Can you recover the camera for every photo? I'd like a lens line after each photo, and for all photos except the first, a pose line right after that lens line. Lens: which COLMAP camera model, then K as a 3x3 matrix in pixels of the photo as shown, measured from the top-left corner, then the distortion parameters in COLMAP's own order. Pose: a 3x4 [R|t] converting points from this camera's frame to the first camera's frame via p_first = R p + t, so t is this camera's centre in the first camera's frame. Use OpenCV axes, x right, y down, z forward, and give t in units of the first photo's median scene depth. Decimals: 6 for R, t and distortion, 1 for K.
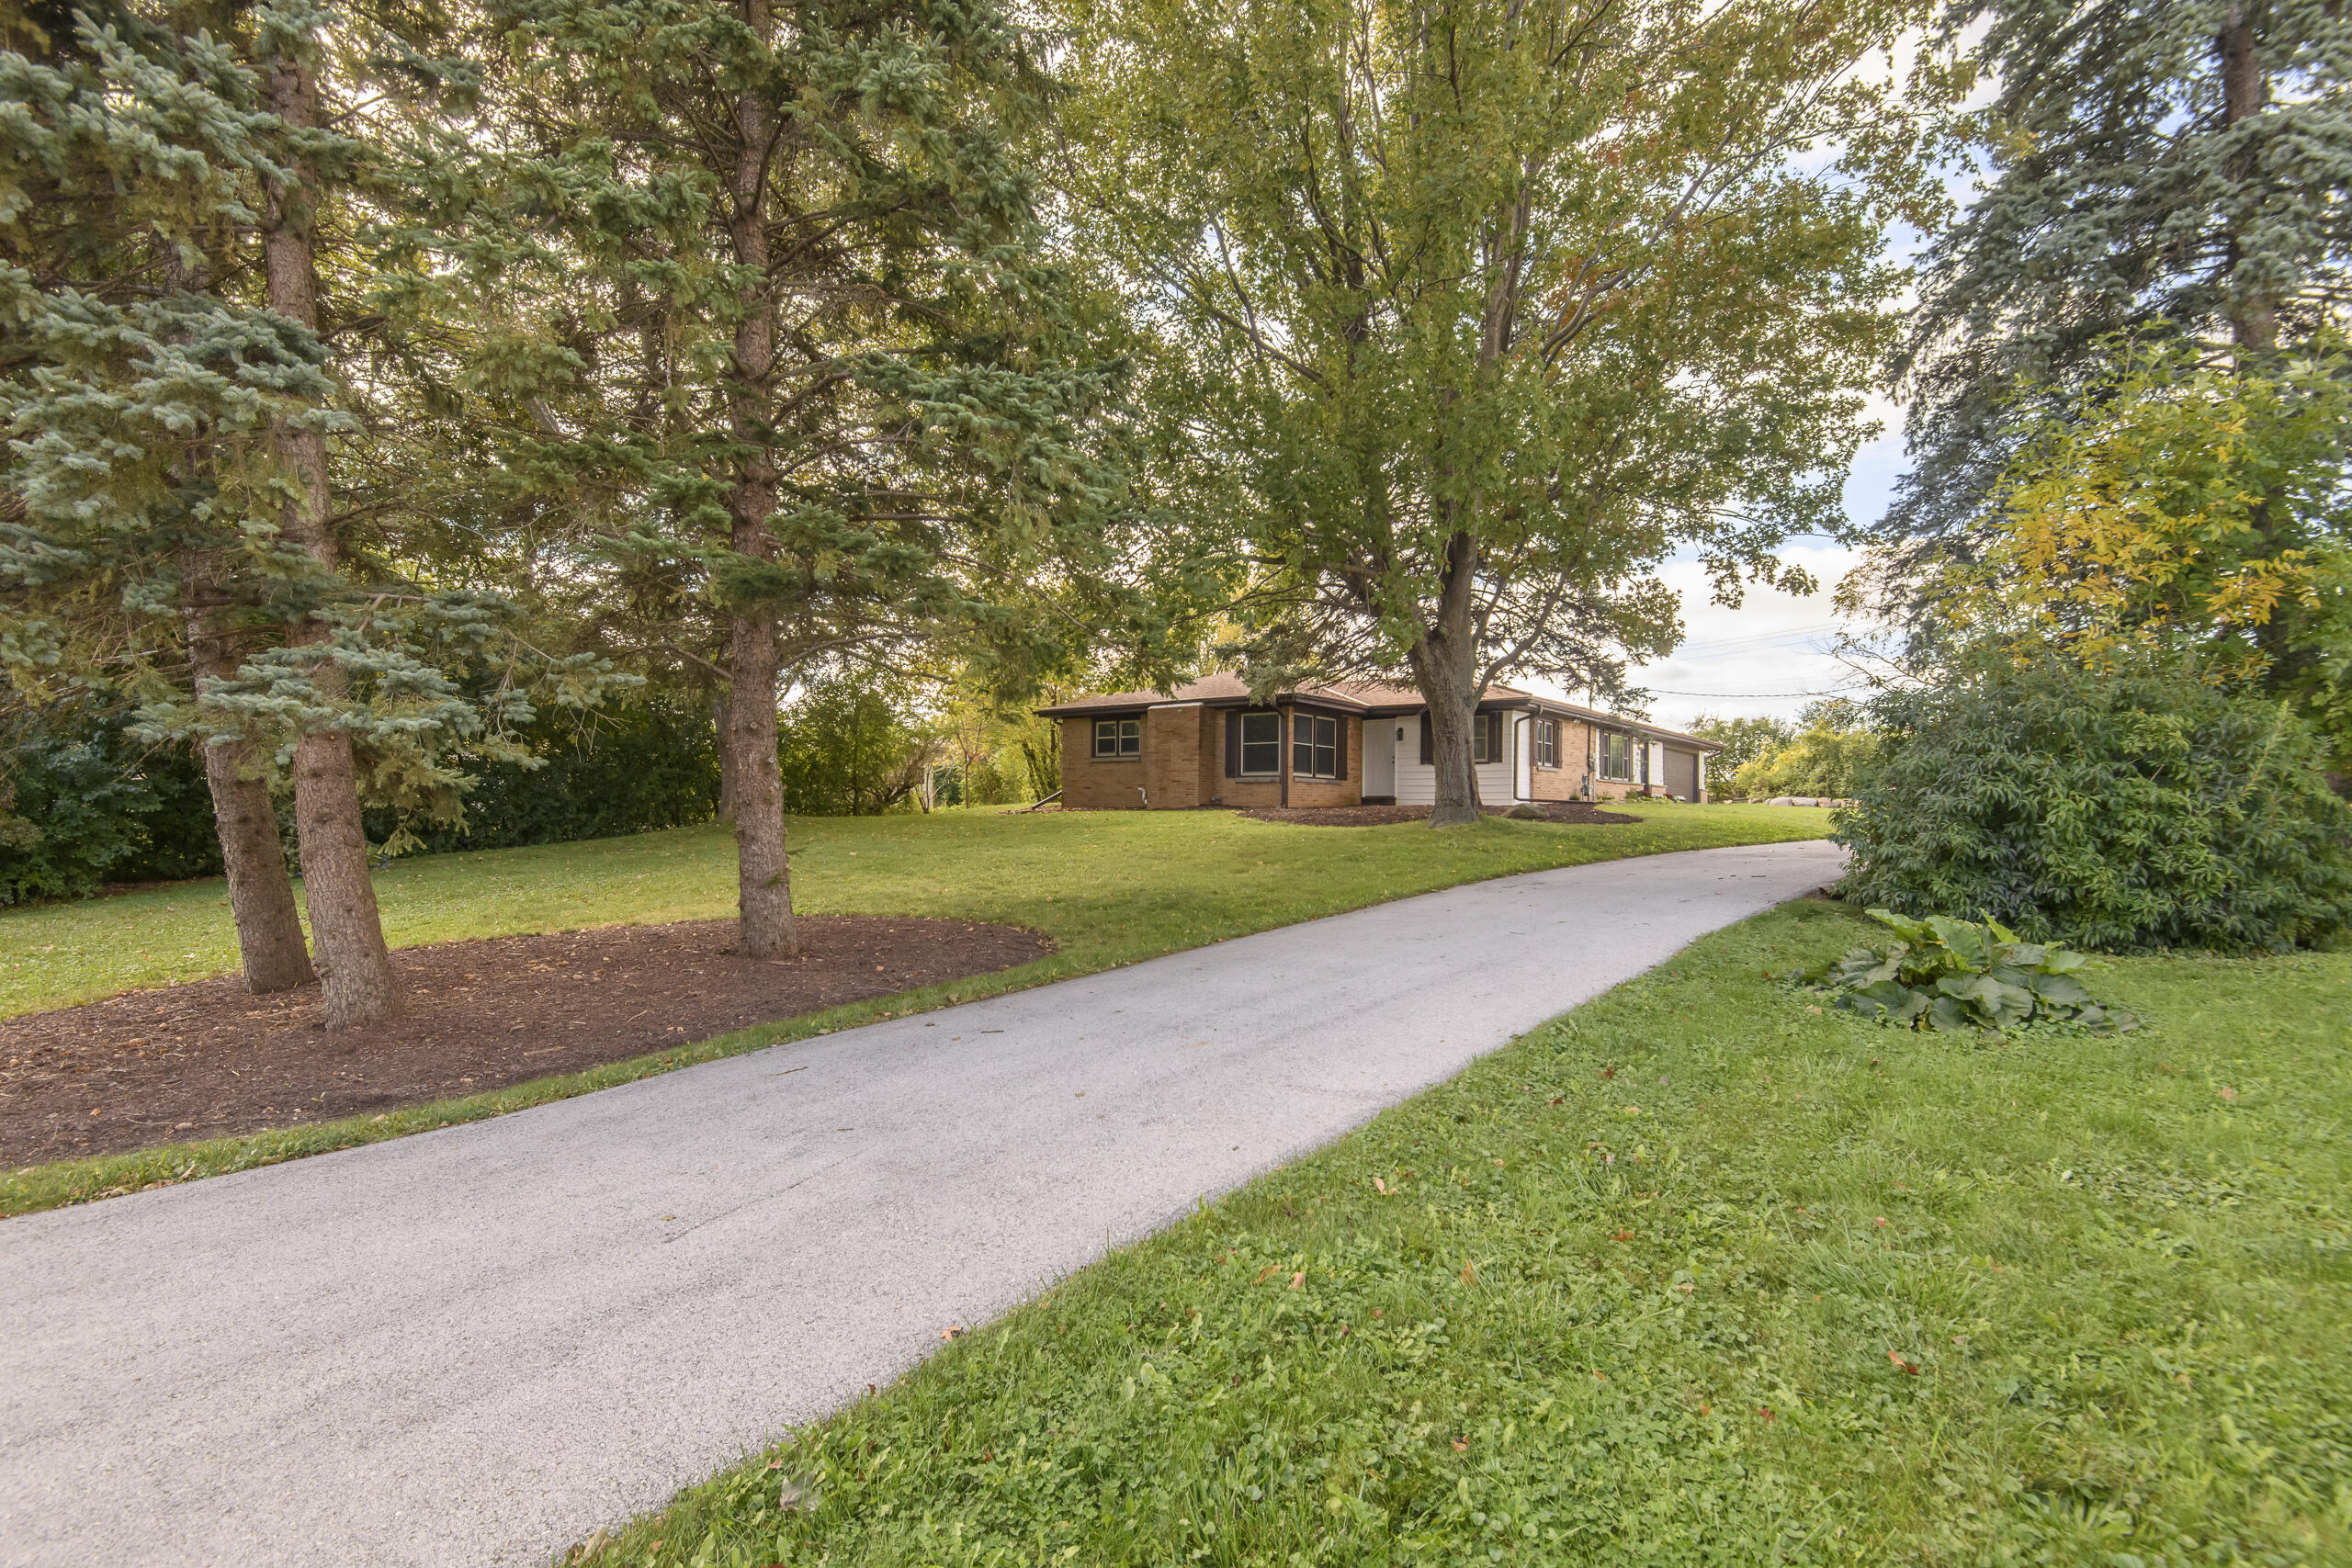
lens RADIAL K [[1103.9, 0, 1176.0], [0, 1103.9, 784.0], [0, 0, 1]] dist [-0.000482, 0.000007]
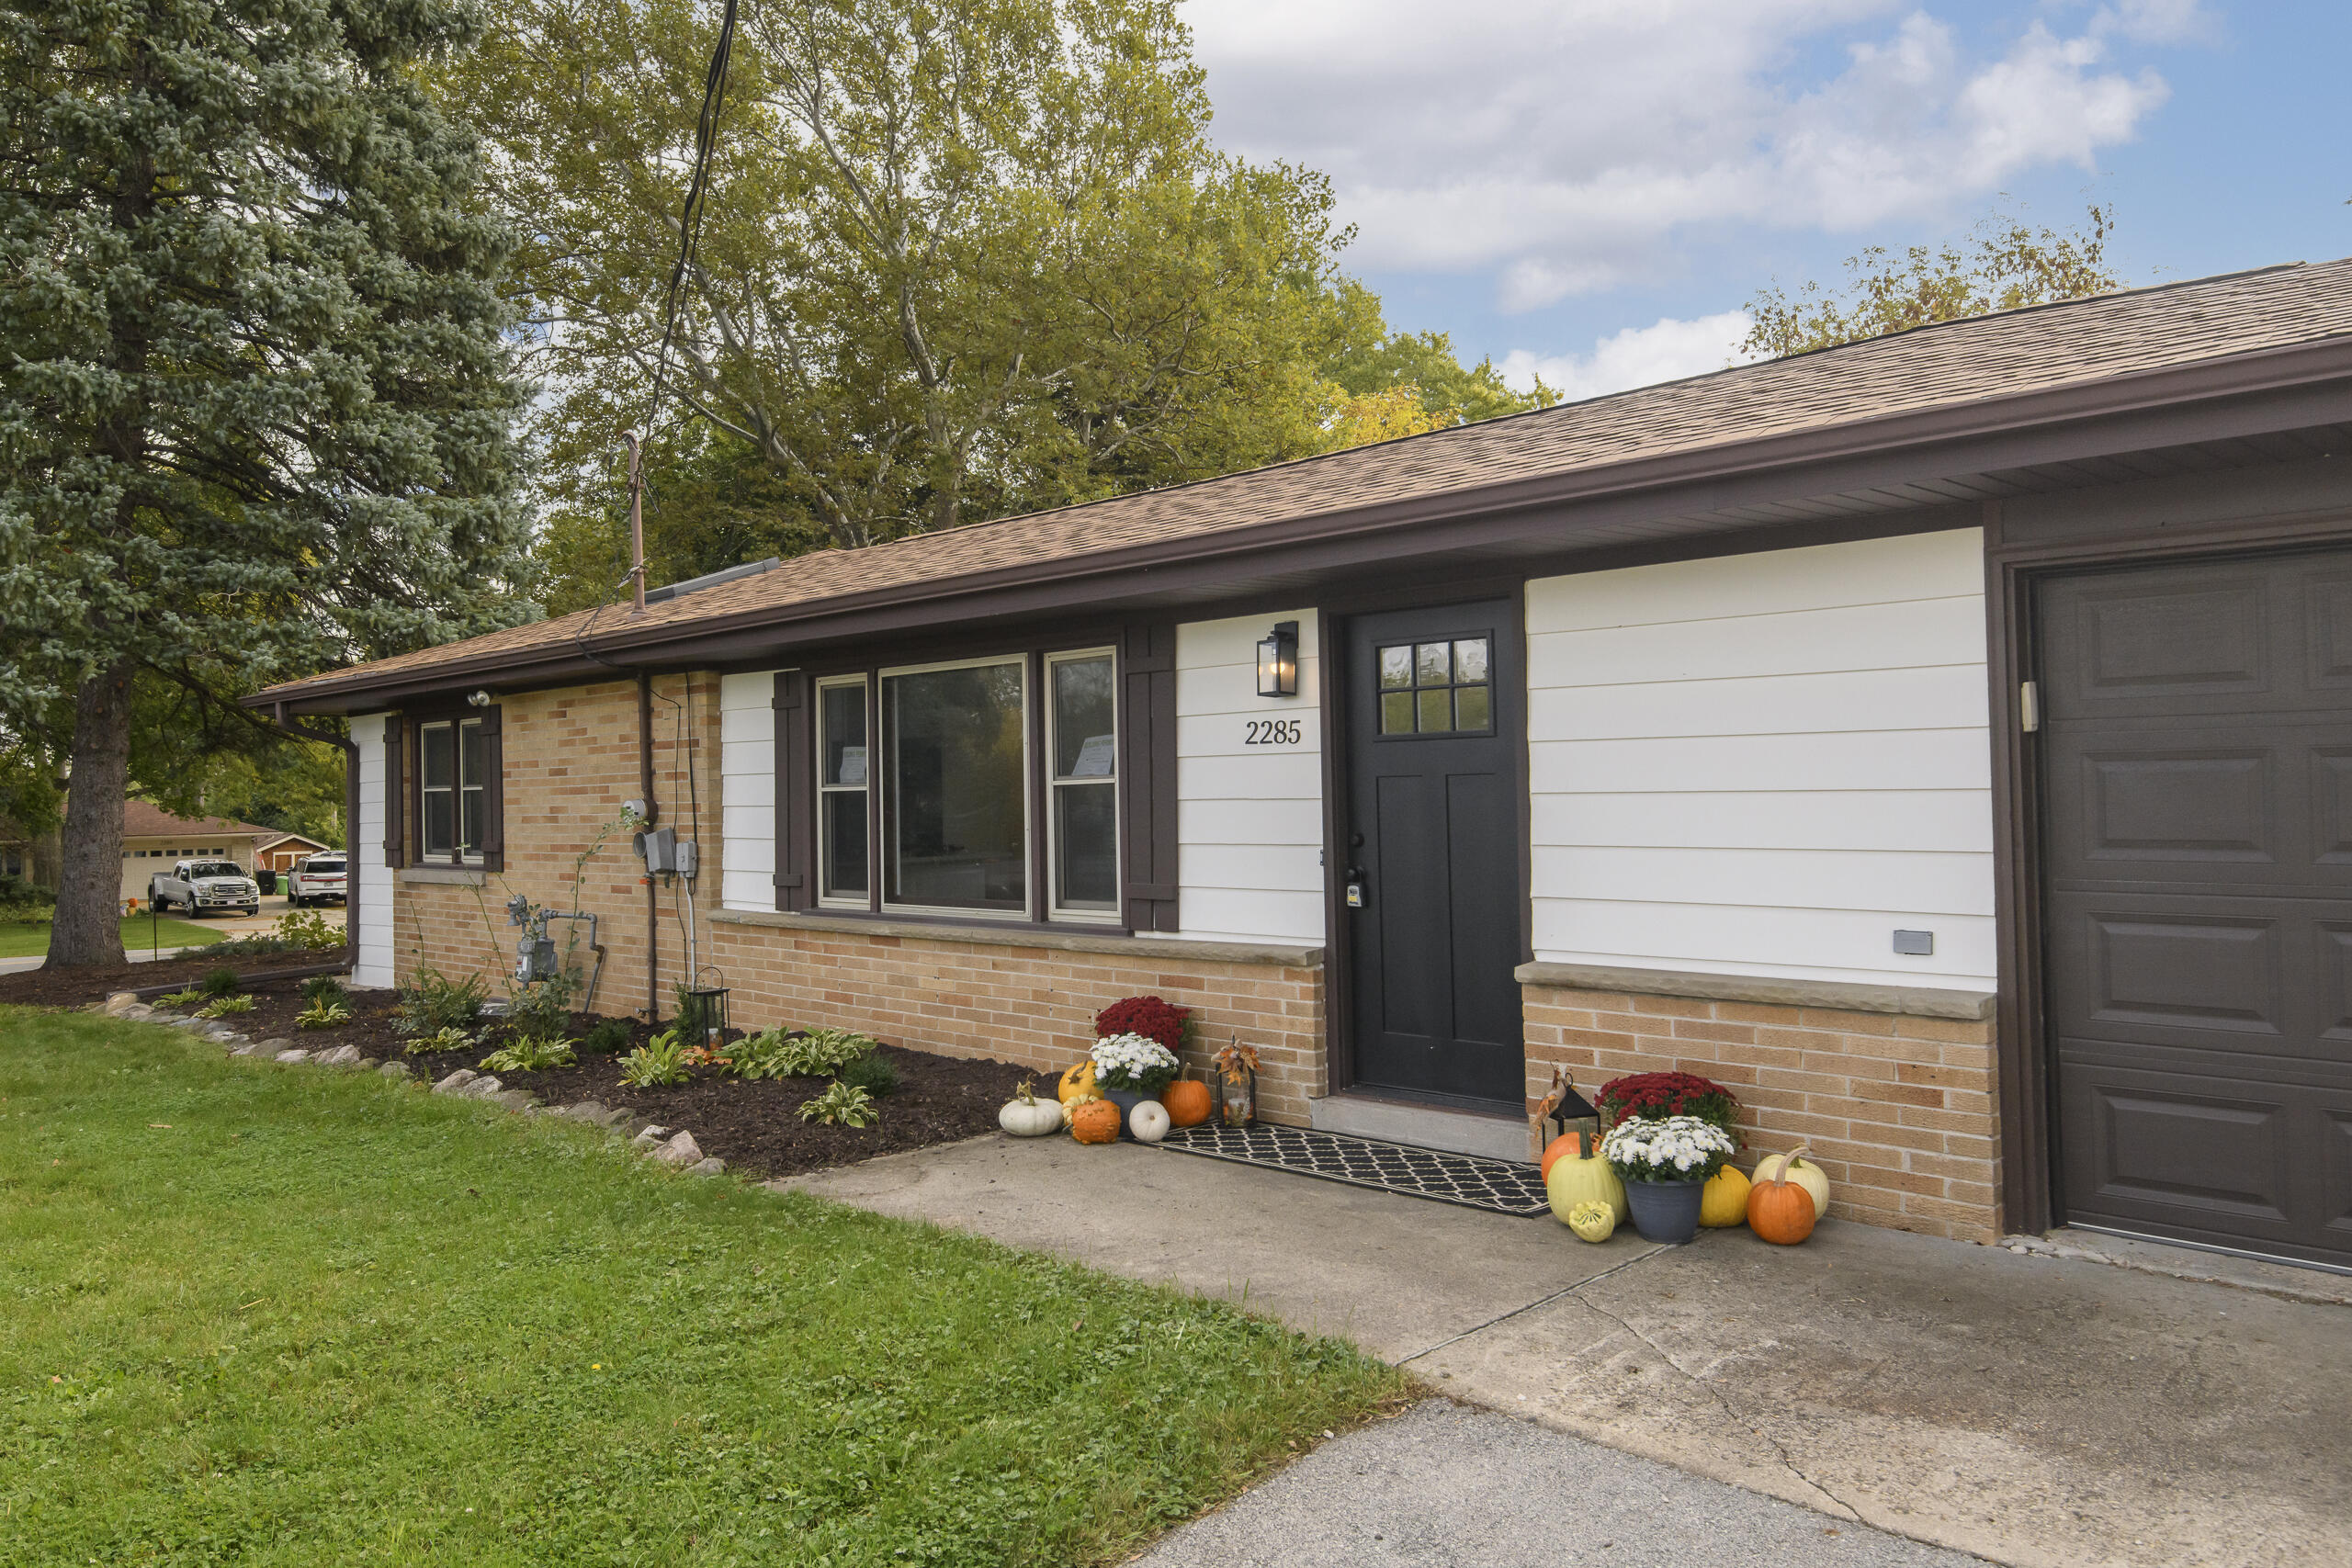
lens RADIAL K [[1657.3, 0, 1132.1], [0, 1657.3, 750.0], [0, 0, 1]] dist [0.041387, 0.000500]
pose [[-0.117351, -0.033836, -0.992514, 0.782103], [0.044174, 0.998252, -0.039255, -0.022316], [0.992108, -0.048450, -0.115651, 1.259634]]
